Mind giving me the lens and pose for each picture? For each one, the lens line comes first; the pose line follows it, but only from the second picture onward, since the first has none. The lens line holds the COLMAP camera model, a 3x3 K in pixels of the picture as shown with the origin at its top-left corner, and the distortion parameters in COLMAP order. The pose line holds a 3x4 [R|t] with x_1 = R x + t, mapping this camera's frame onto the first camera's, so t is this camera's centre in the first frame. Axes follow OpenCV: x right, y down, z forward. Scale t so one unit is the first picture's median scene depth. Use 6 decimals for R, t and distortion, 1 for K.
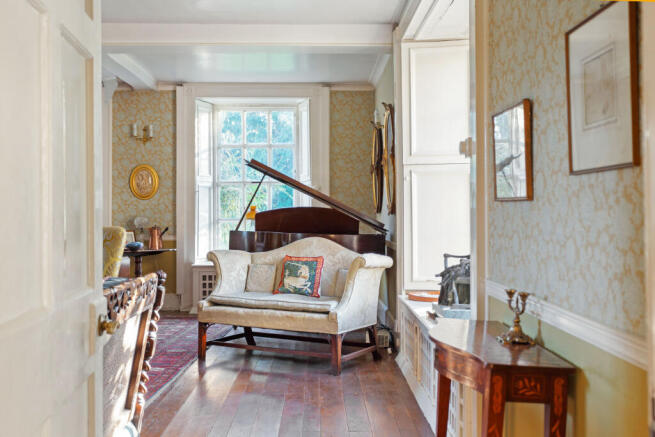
lens RADIAL K [[796.0, 0, 327.5], [0, 796.0, 218.5], [0, 0, 1]] dist [-0.022396, -0.018576]
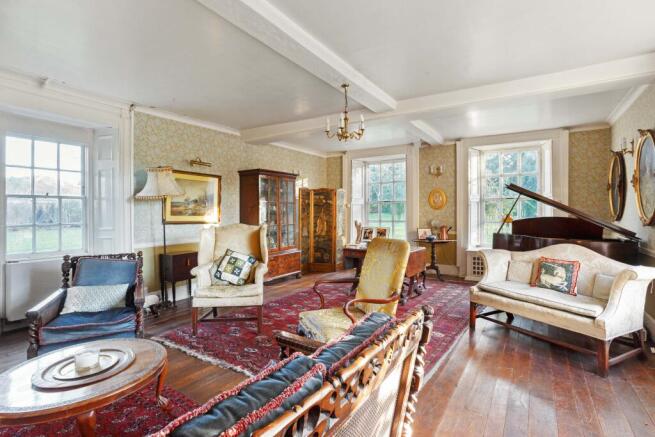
lens RADIAL K [[344.7, 0, 327.5], [0, 344.7, 218.5], [0, 0, 1]] dist [-0.068737, 0.049245]
pose [[0.848105, 0.005551, -0.529800, -0.055547], [0.003981, 0.999850, 0.016848, -0.025737], [0.529814, -0.016398, 0.847956, 0.341229]]
